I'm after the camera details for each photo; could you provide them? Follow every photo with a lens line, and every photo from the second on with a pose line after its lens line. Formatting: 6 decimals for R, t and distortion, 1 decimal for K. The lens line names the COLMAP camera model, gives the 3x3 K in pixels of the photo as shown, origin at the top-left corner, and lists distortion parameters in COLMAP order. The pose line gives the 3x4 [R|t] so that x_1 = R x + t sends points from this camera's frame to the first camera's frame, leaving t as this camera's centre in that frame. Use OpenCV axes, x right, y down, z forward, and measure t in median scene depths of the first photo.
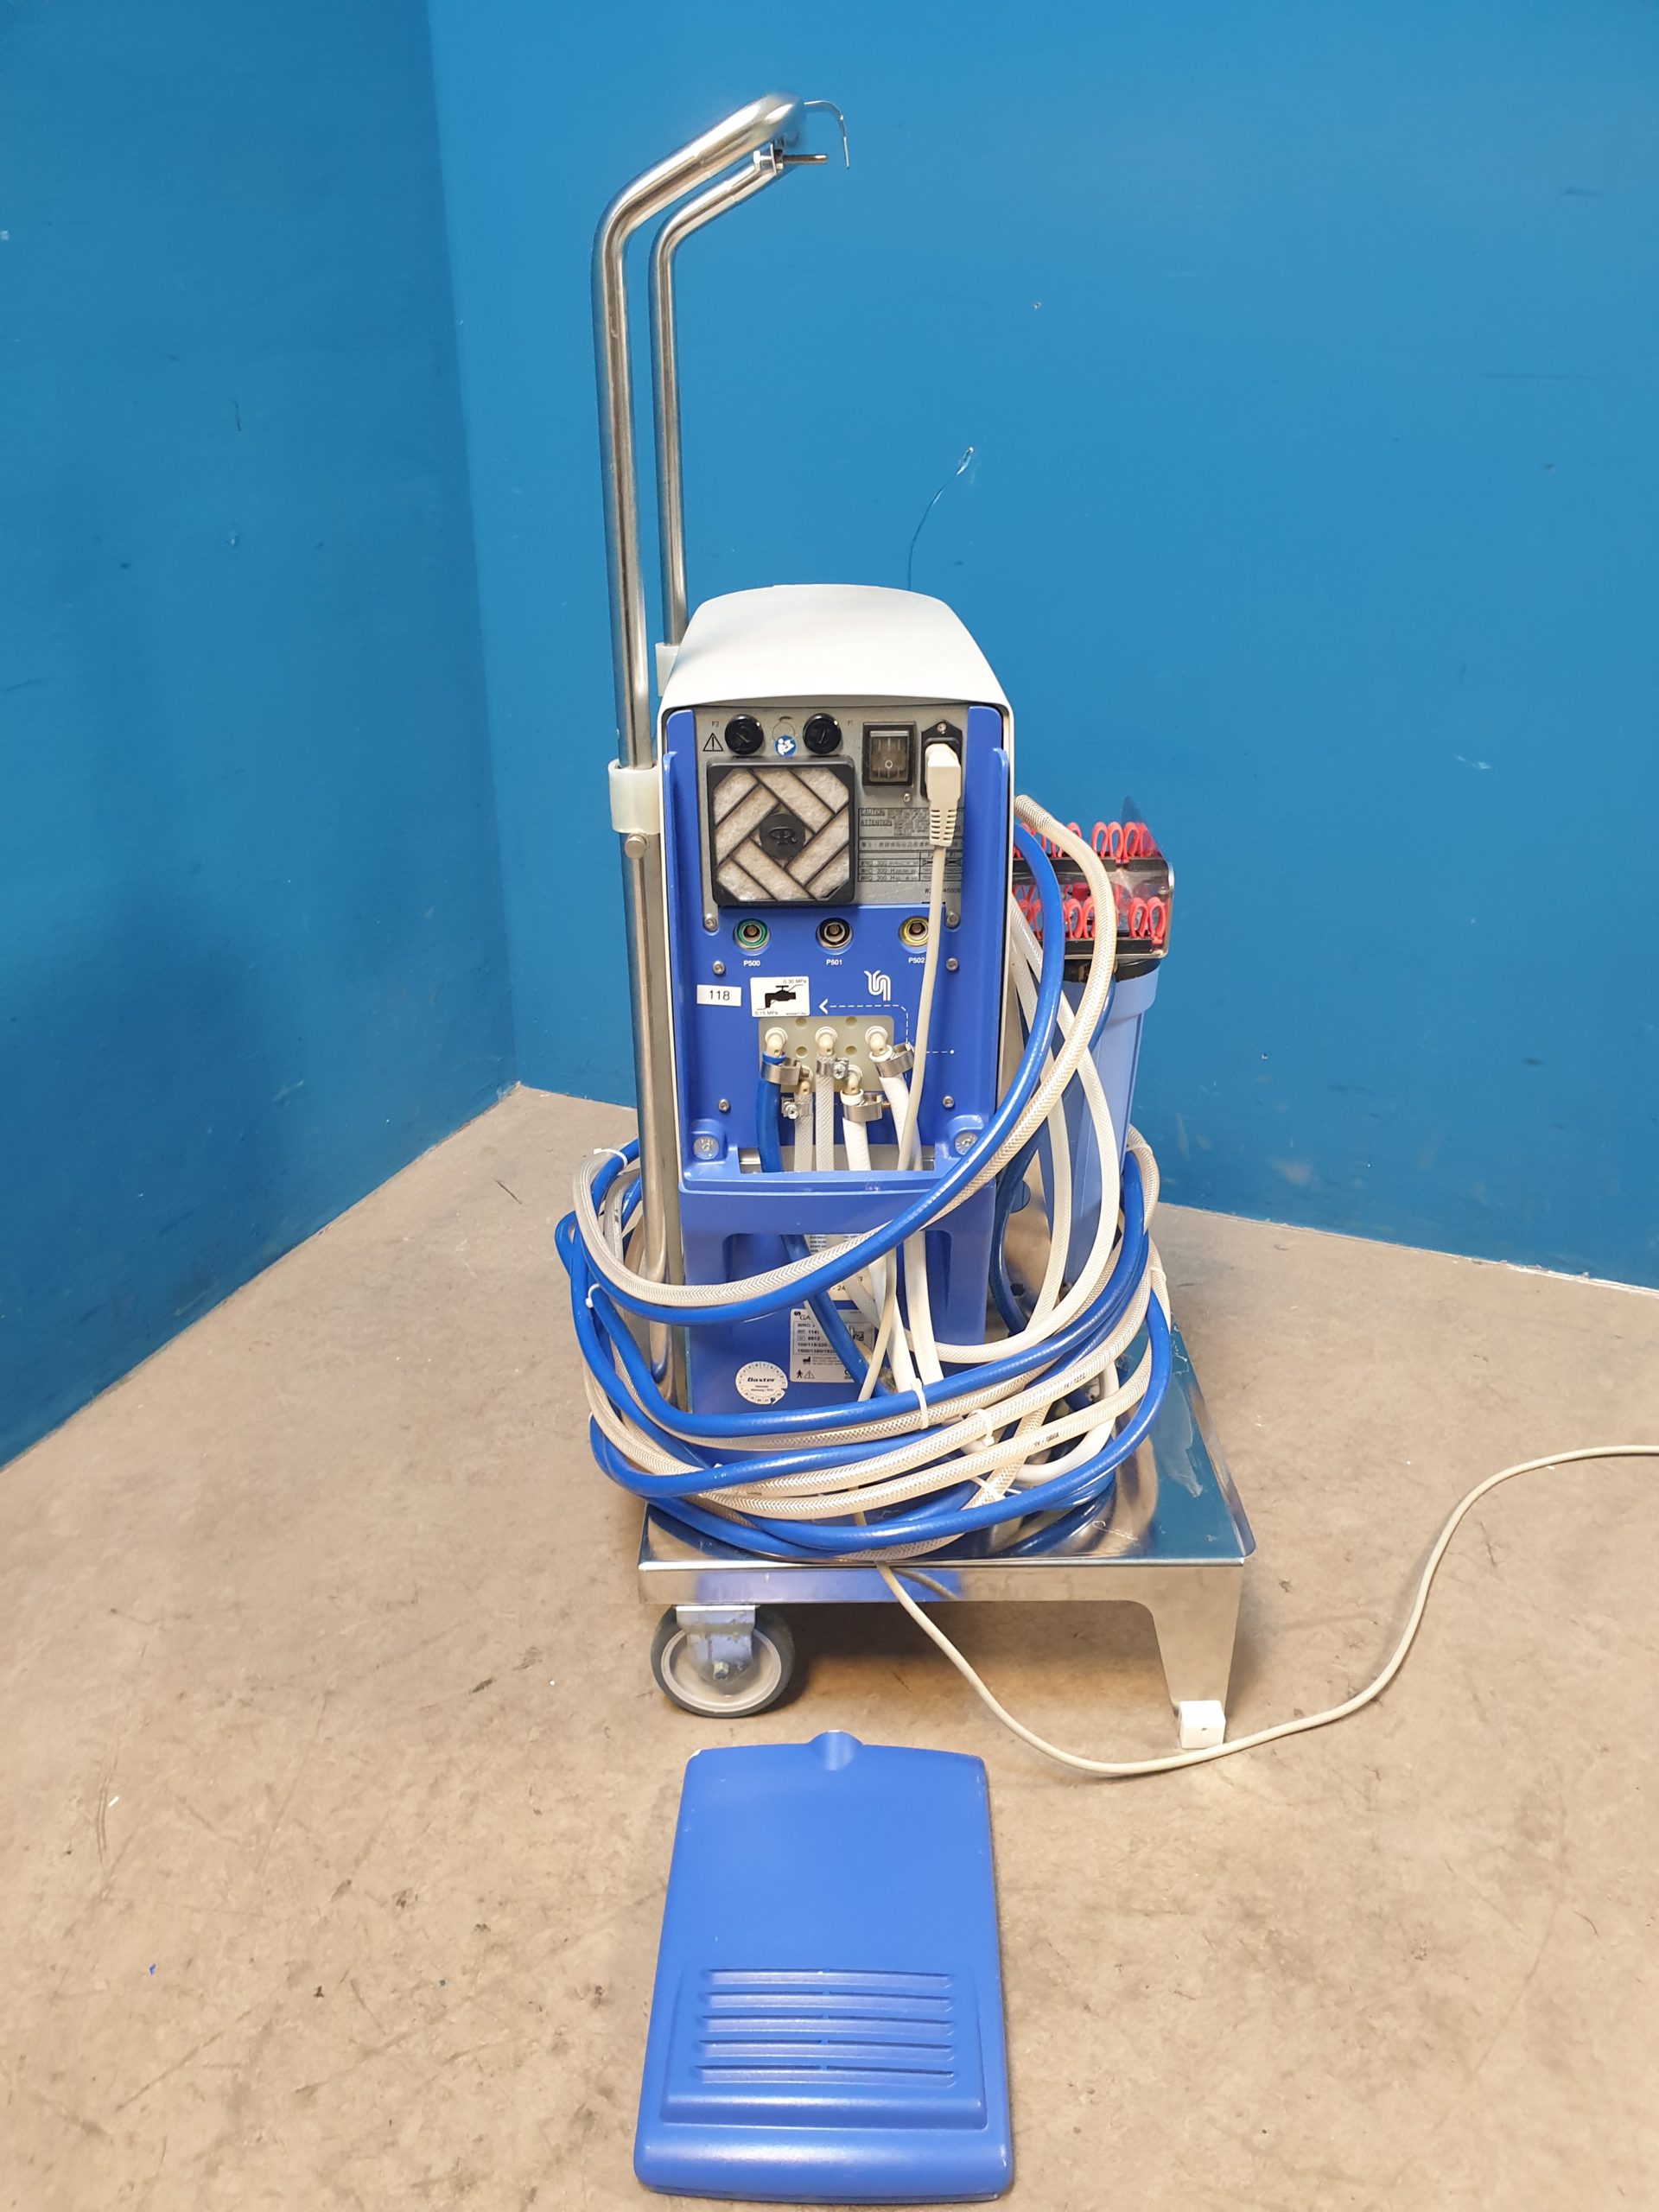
lens RADIAL K [[1759.6, 0, 836.5], [0, 1759.6, 1125.2], [0, 0, 1]] dist [-0.009922, 0.042388]
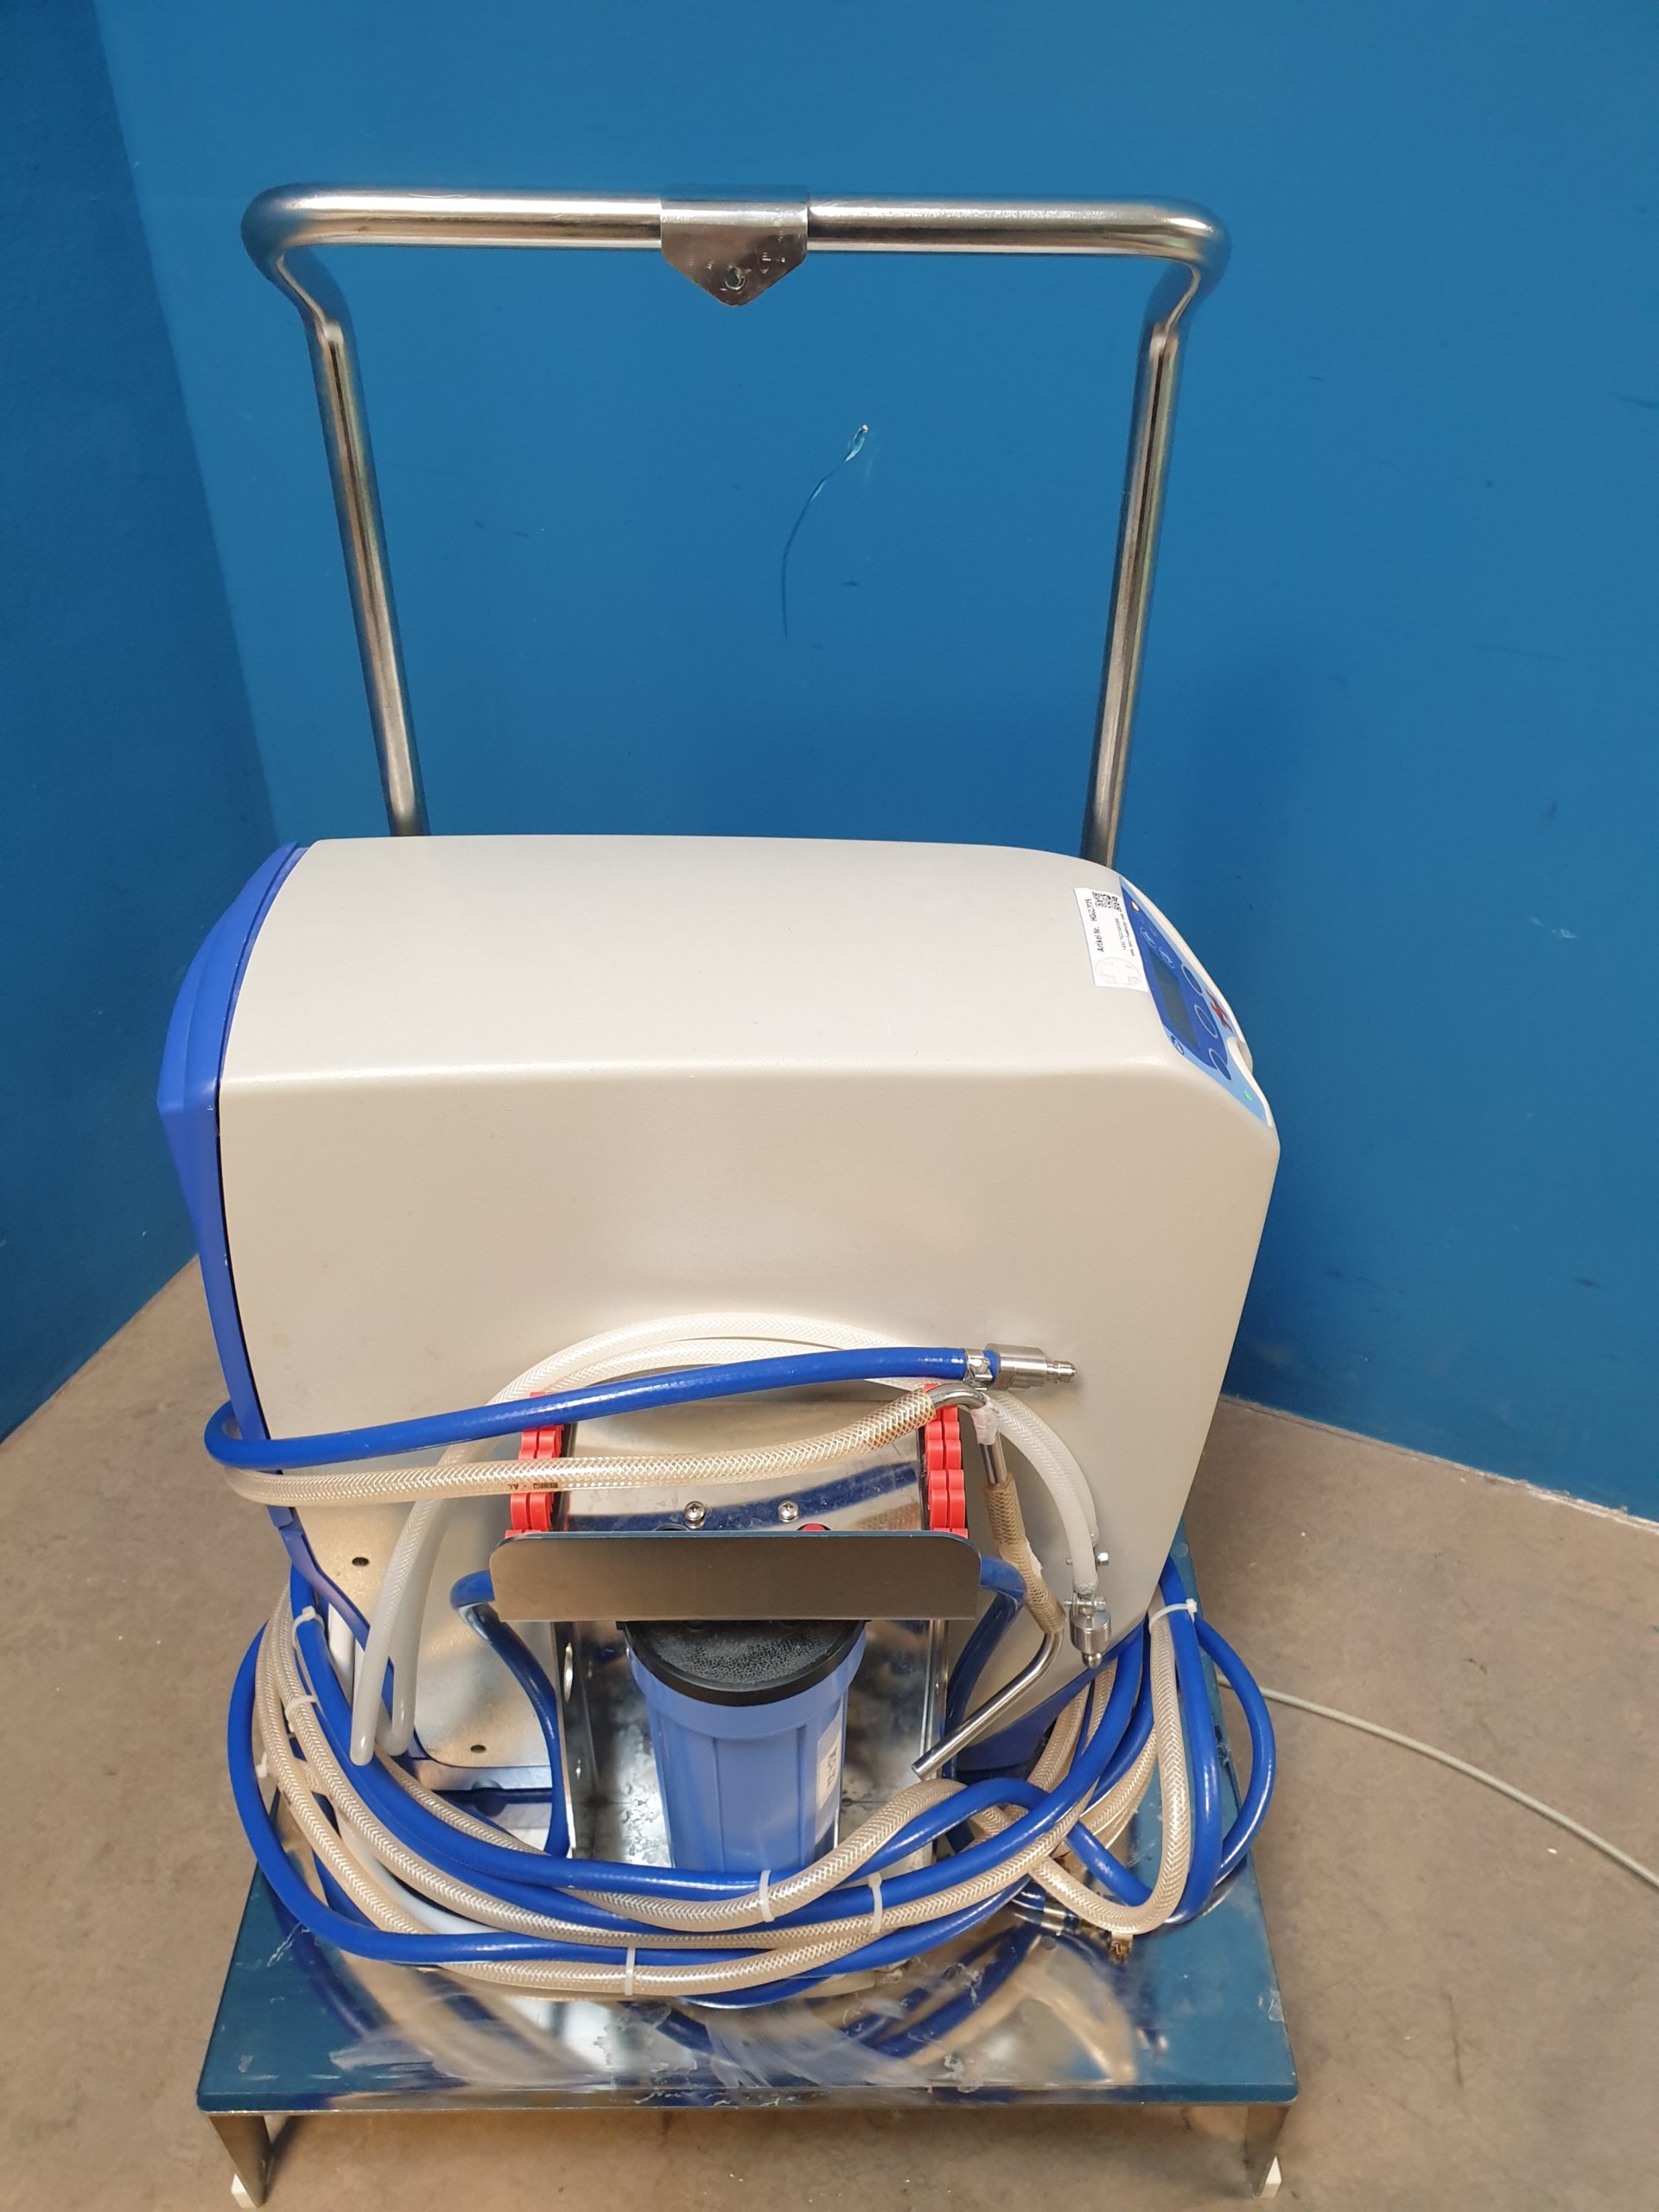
lens RADIAL K [[1759.6, 0, 843.6], [0, 1759.6, 1128.7], [0, 0, 1]] dist [-0.009922, 0.042388]
pose [[0.999629, 0.023265, -0.014184, 0.105384], [-0.019272, 0.971668, 0.235561, -0.352060], [0.019263, -0.235201, 0.971756, 0.343428]]
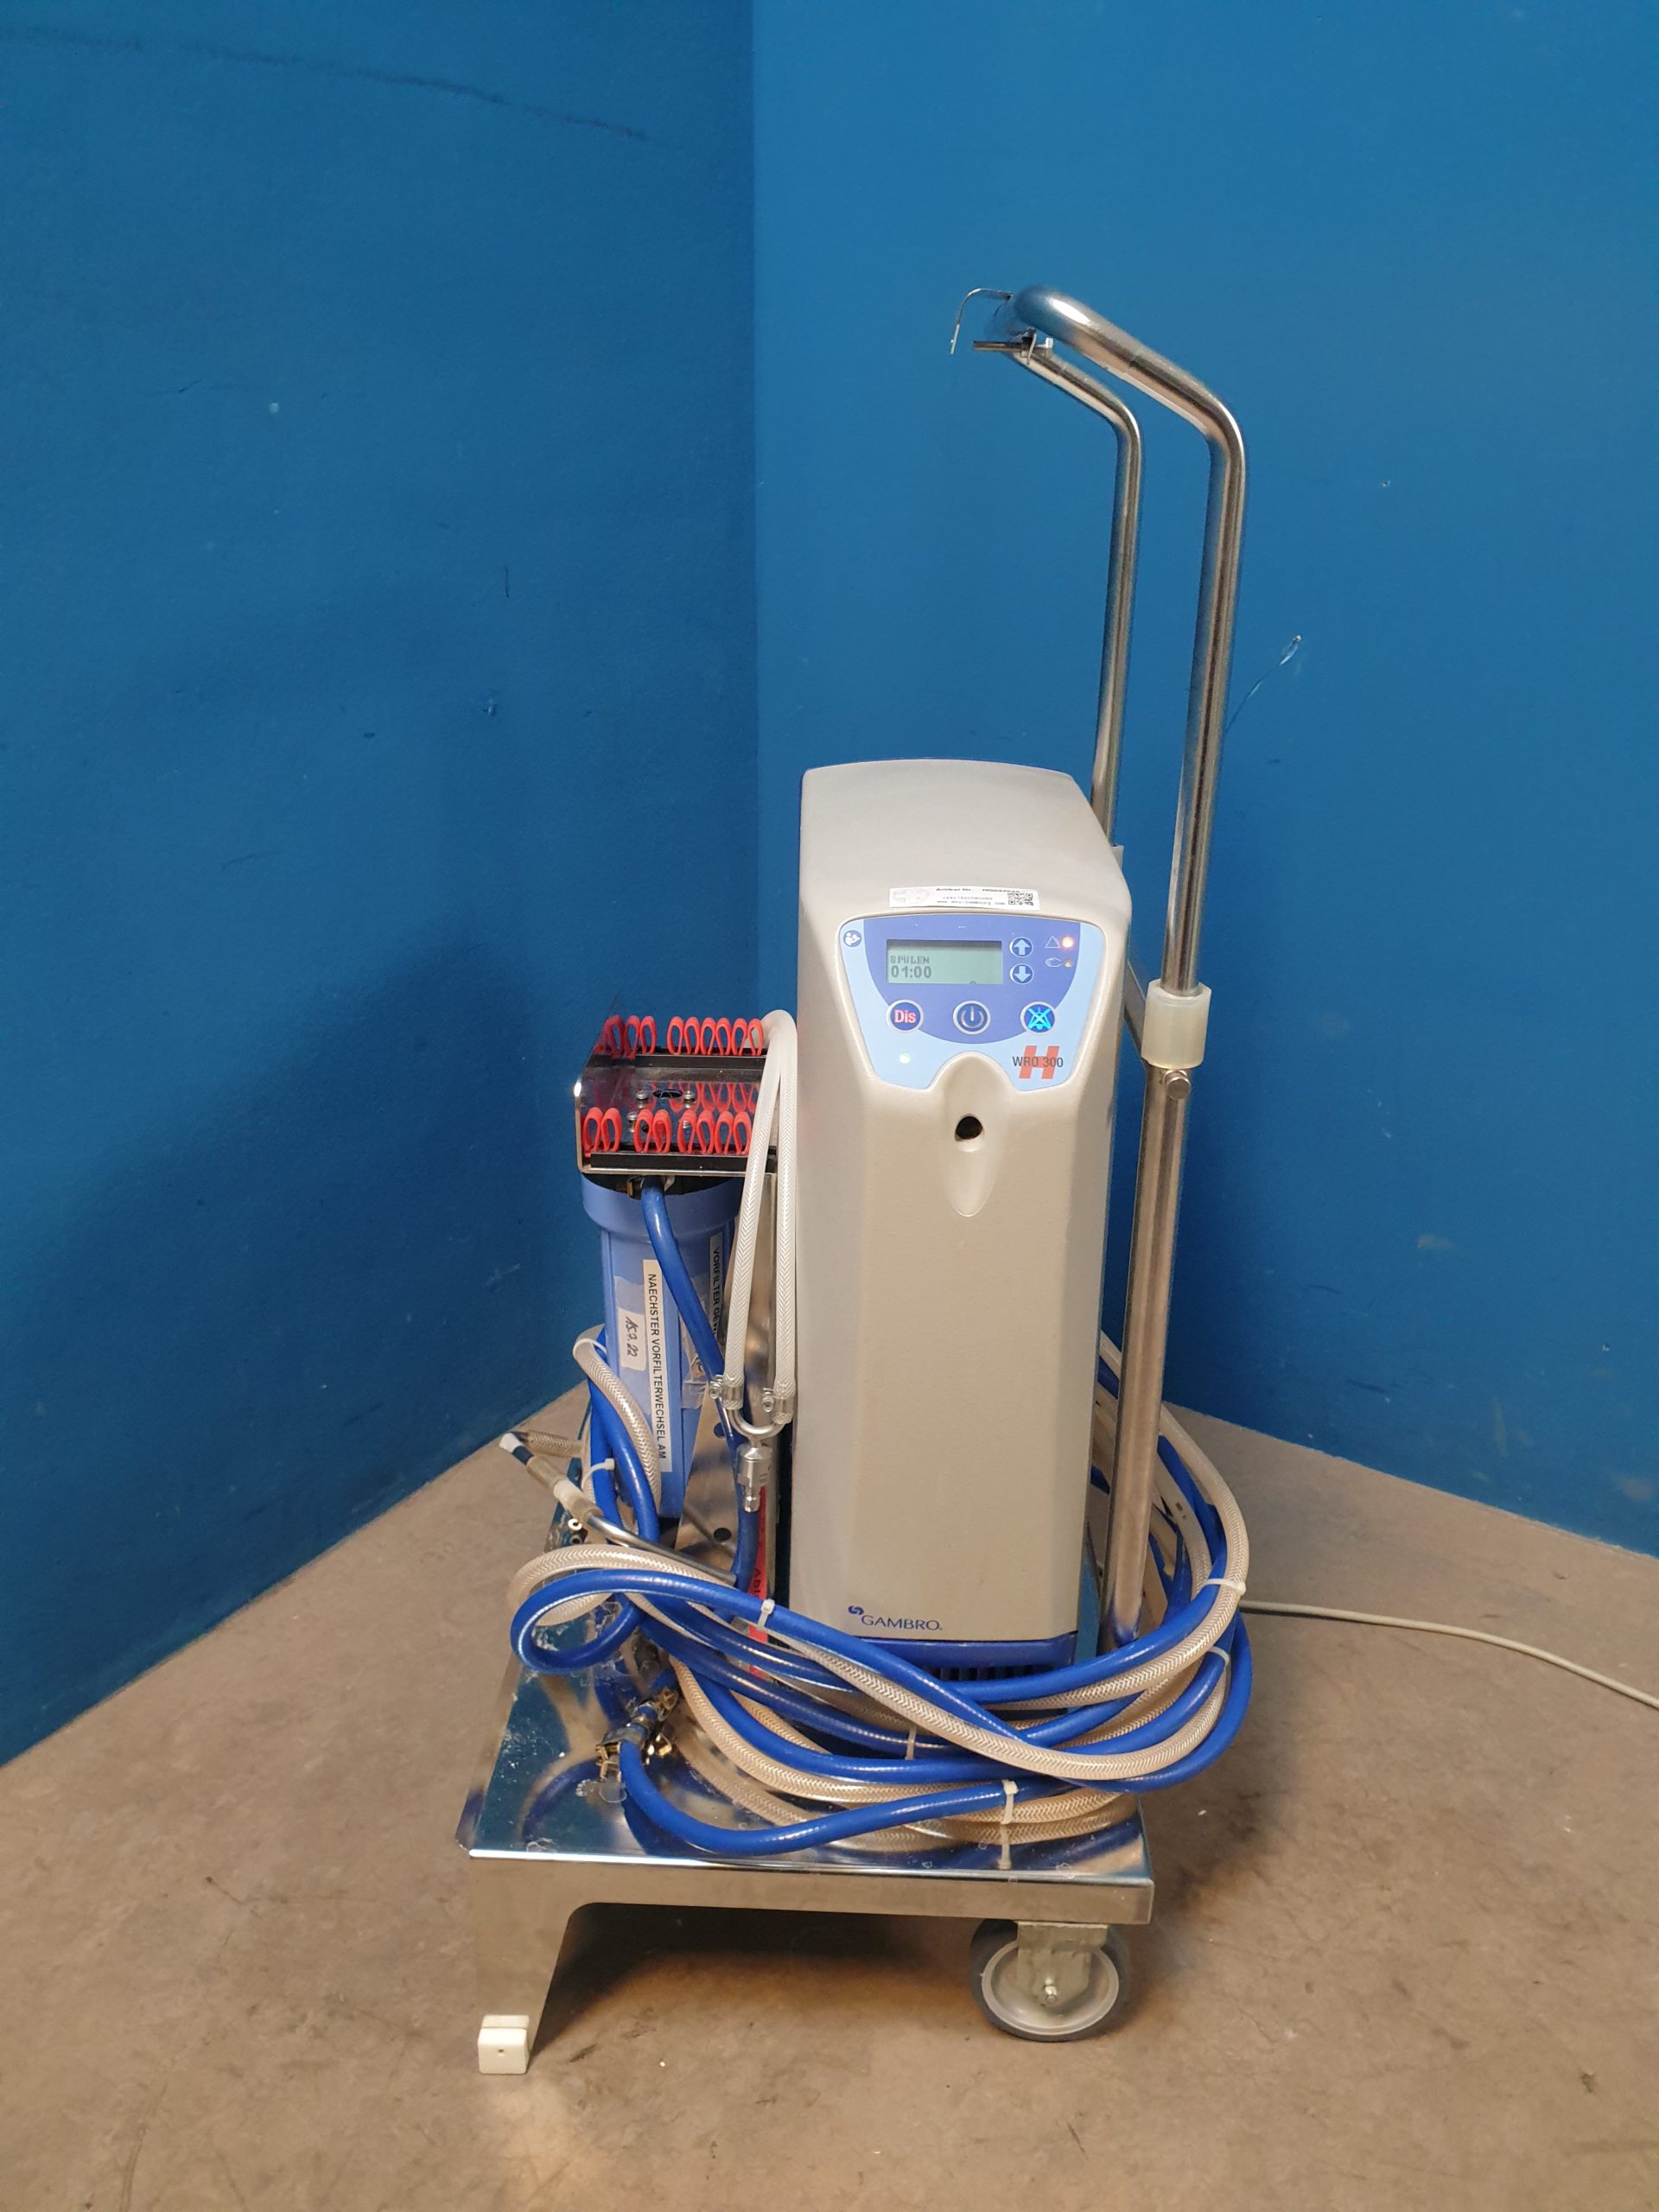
lens RADIAL K [[1759.6, 0, 837.2], [0, 1759.6, 1091.9], [0, 0, 1]] dist [-0.009922, 0.042388]
pose [[0.980456, 0.081252, -0.179179, 0.033118], [-0.094801, 0.993144, -0.068389, -0.092355], [0.172394, 0.084039, 0.981437, 0.134183]]
